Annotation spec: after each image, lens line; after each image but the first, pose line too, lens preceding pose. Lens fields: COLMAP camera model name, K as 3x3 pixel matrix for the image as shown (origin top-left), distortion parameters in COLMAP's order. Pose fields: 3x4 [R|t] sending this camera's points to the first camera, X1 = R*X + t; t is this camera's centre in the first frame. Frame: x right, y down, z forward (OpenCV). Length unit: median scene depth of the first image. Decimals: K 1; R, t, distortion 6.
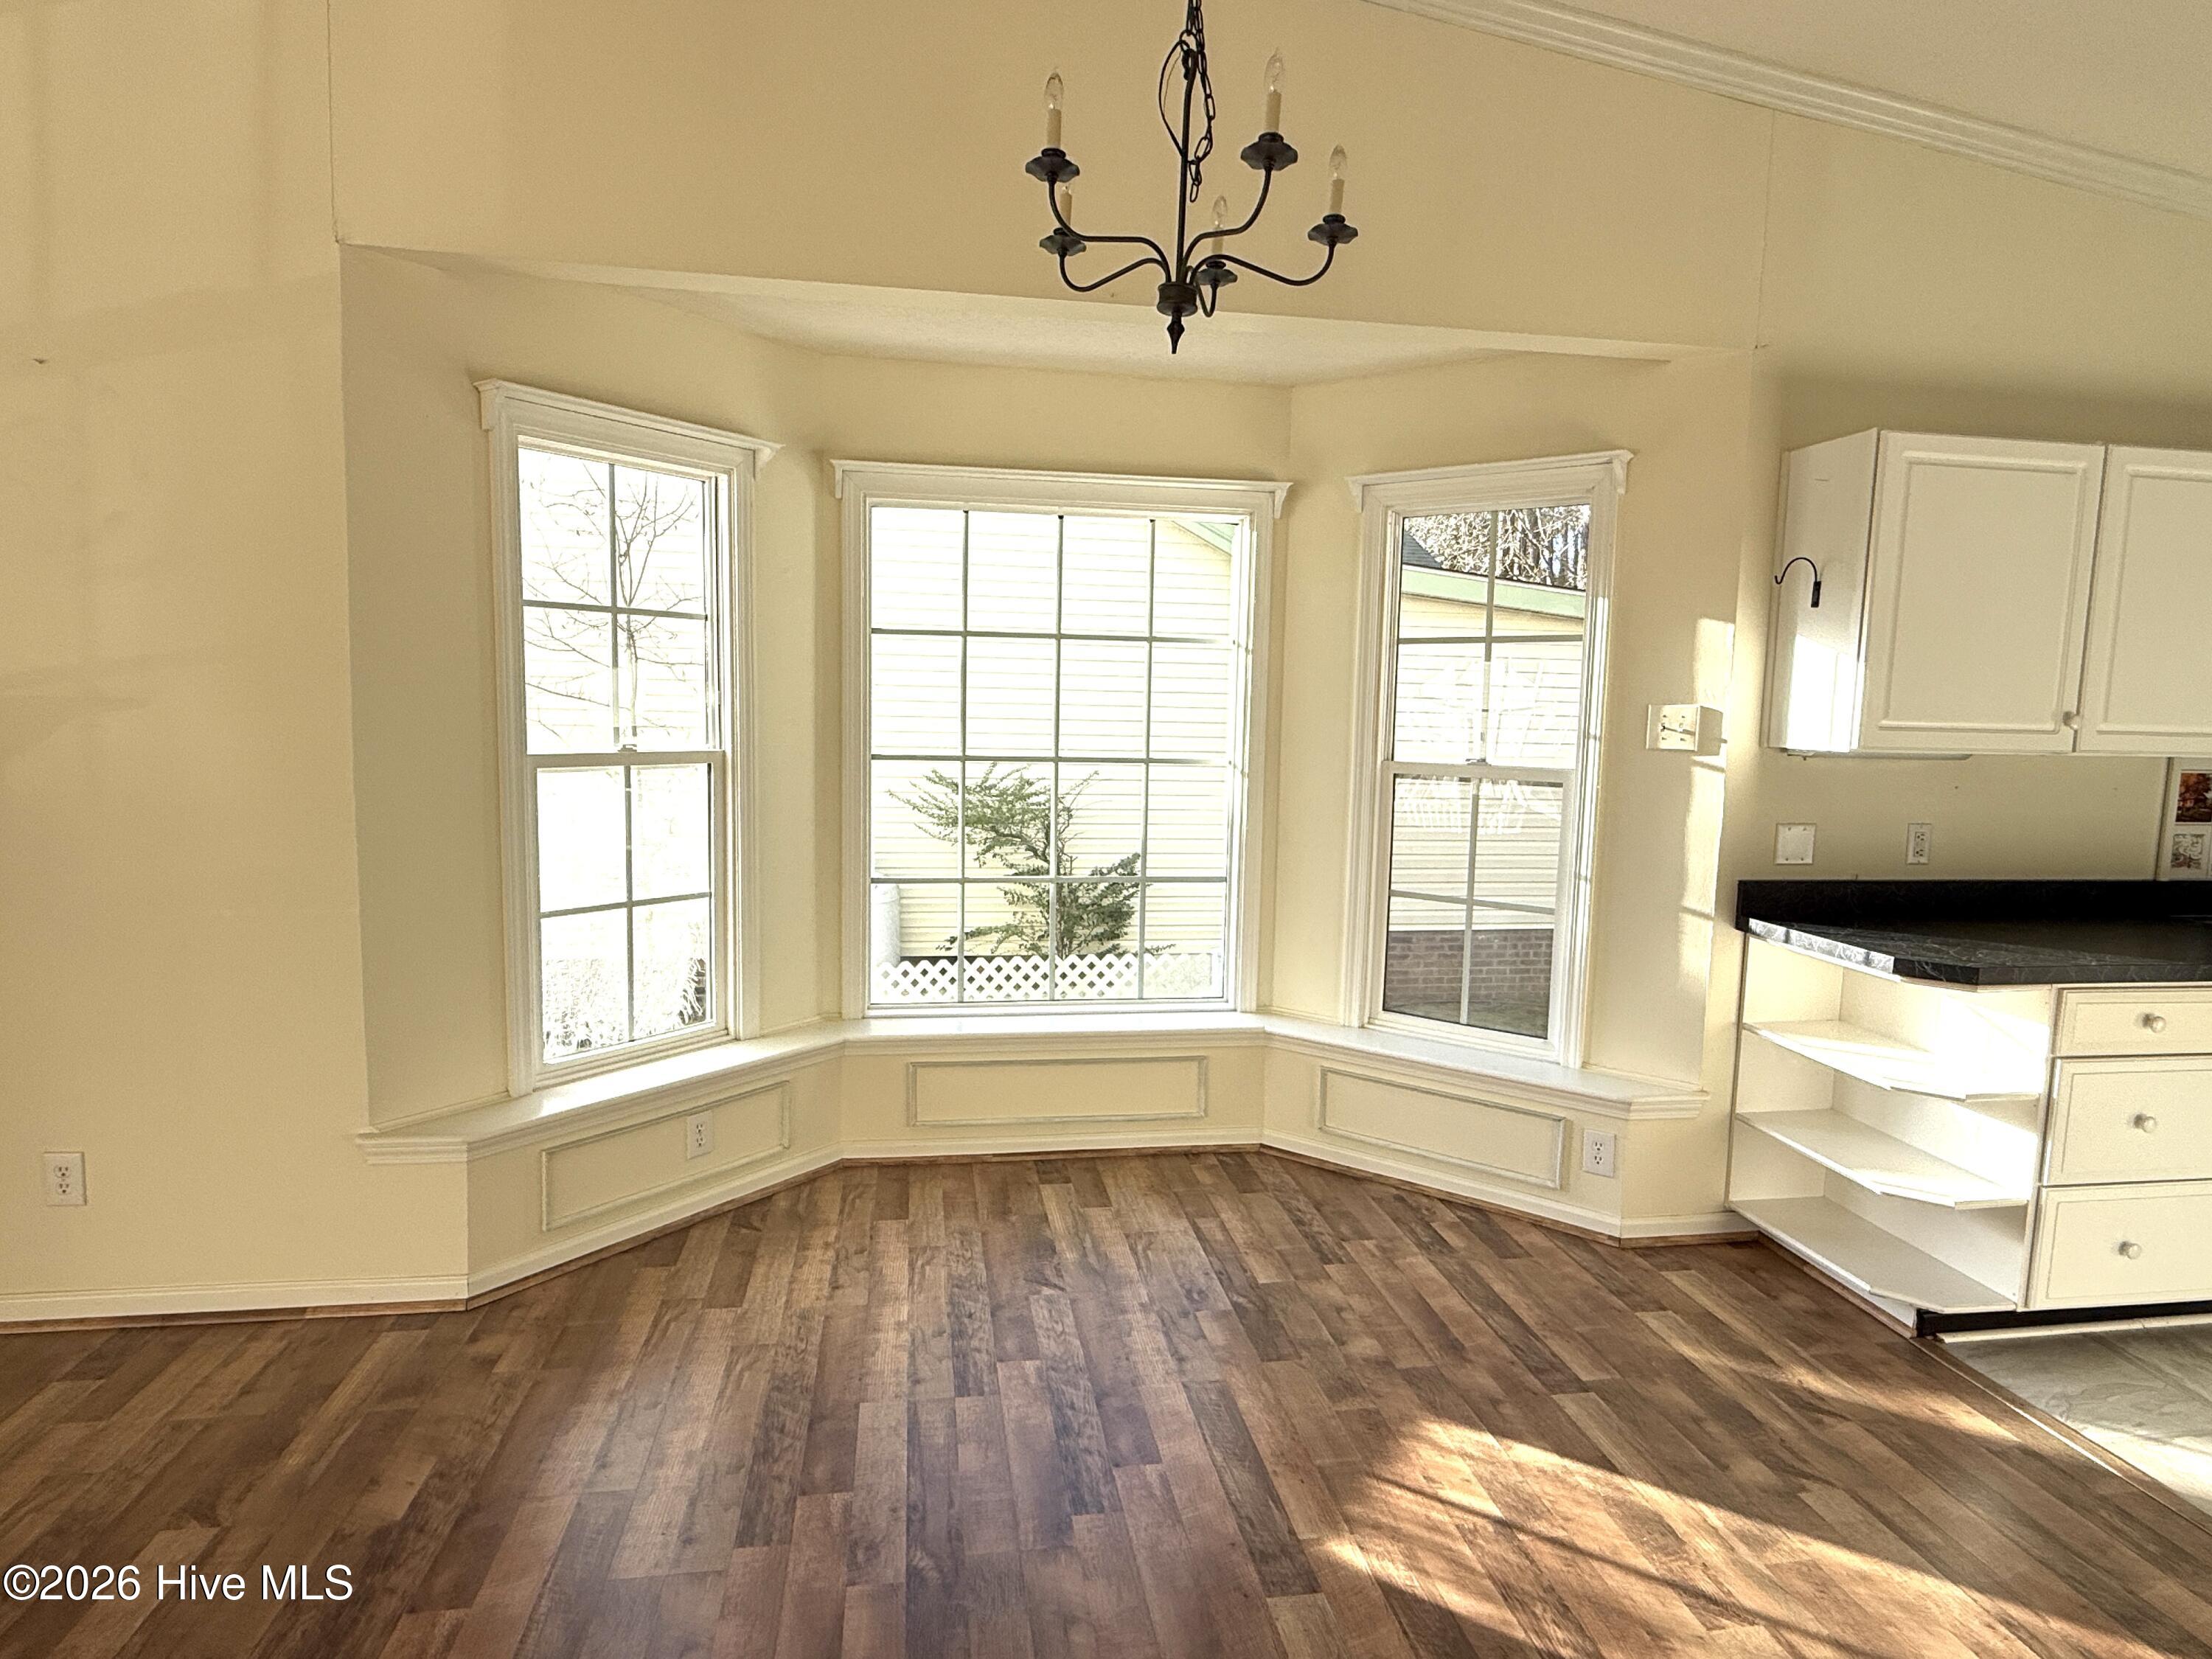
lens RADIAL K [[1210.7, 0, 1108.4], [0, 1210.7, 822.2], [0, 0, 1]] dist [0.006208, 0.000052]
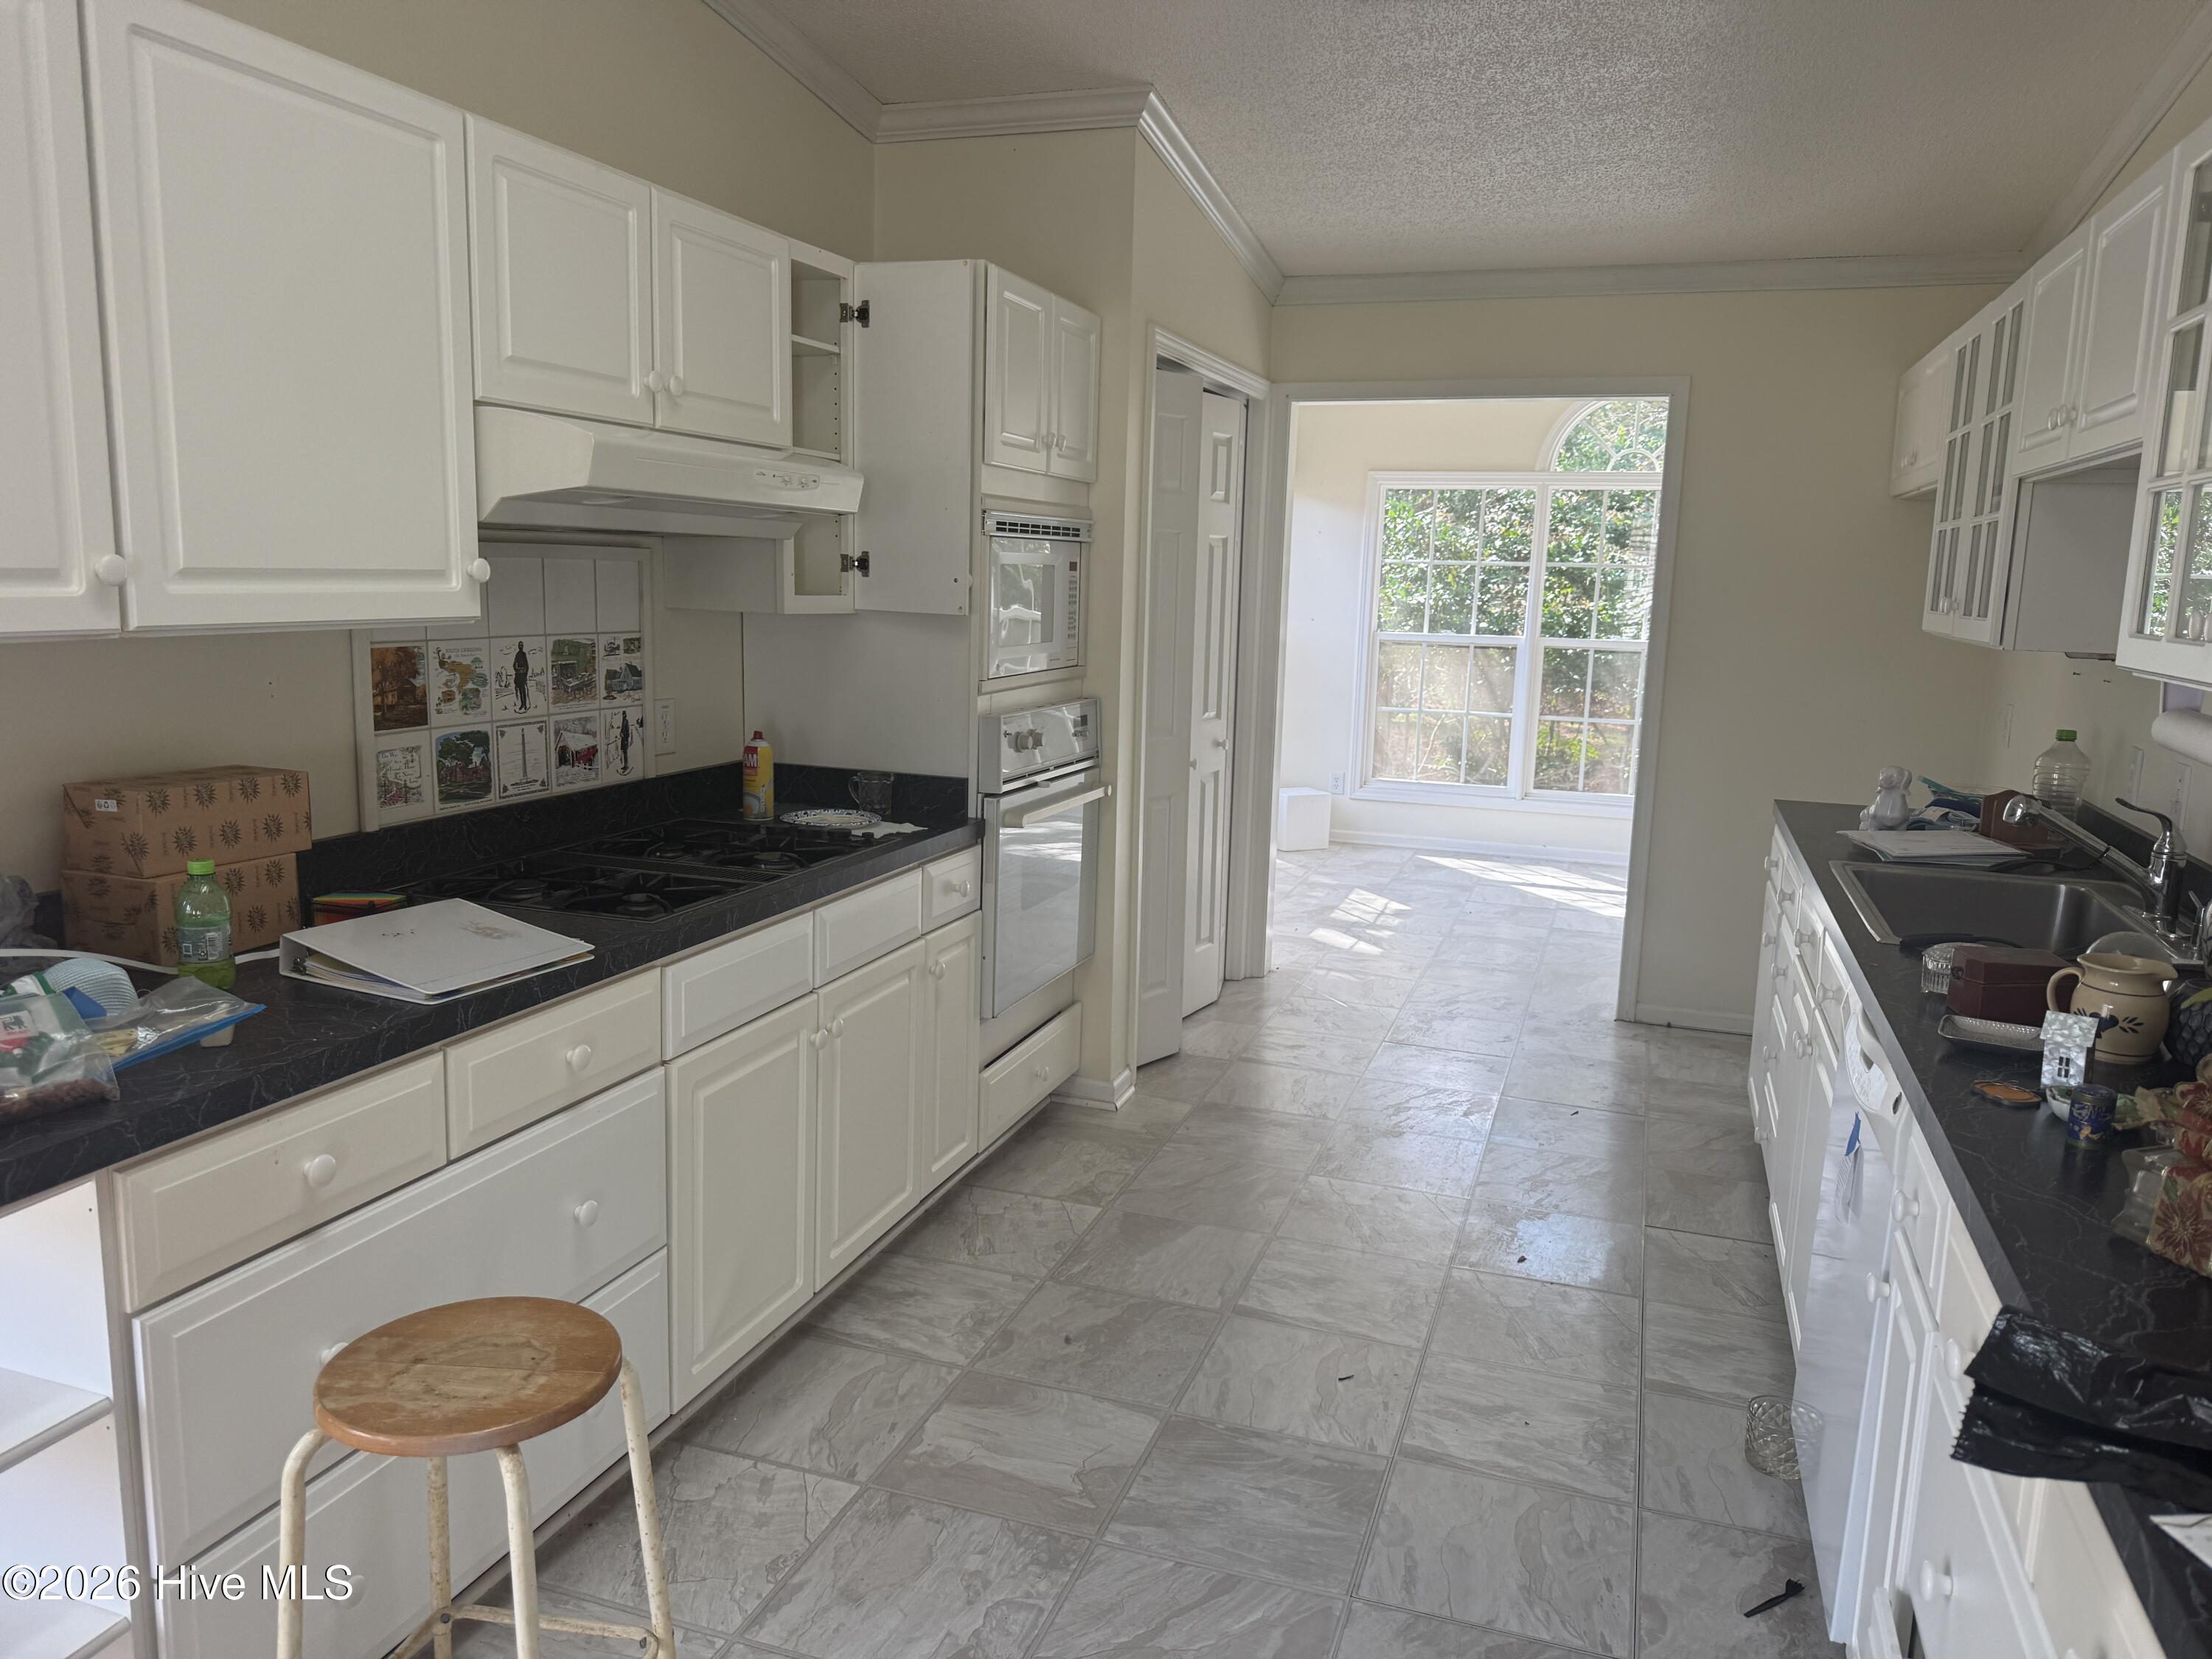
lens RADIAL K [[1560.9, 0, 1118.5], [0, 1560.9, 821.9], [0, 0, 1]] dist [0.058271, -0.072703]
pose [[0.477376, -0.152067, 0.865441, 0.404109], [0.074808, 0.988369, 0.132403, -0.033270], [-0.875509, 0.001536, 0.483200, 0.331161]]
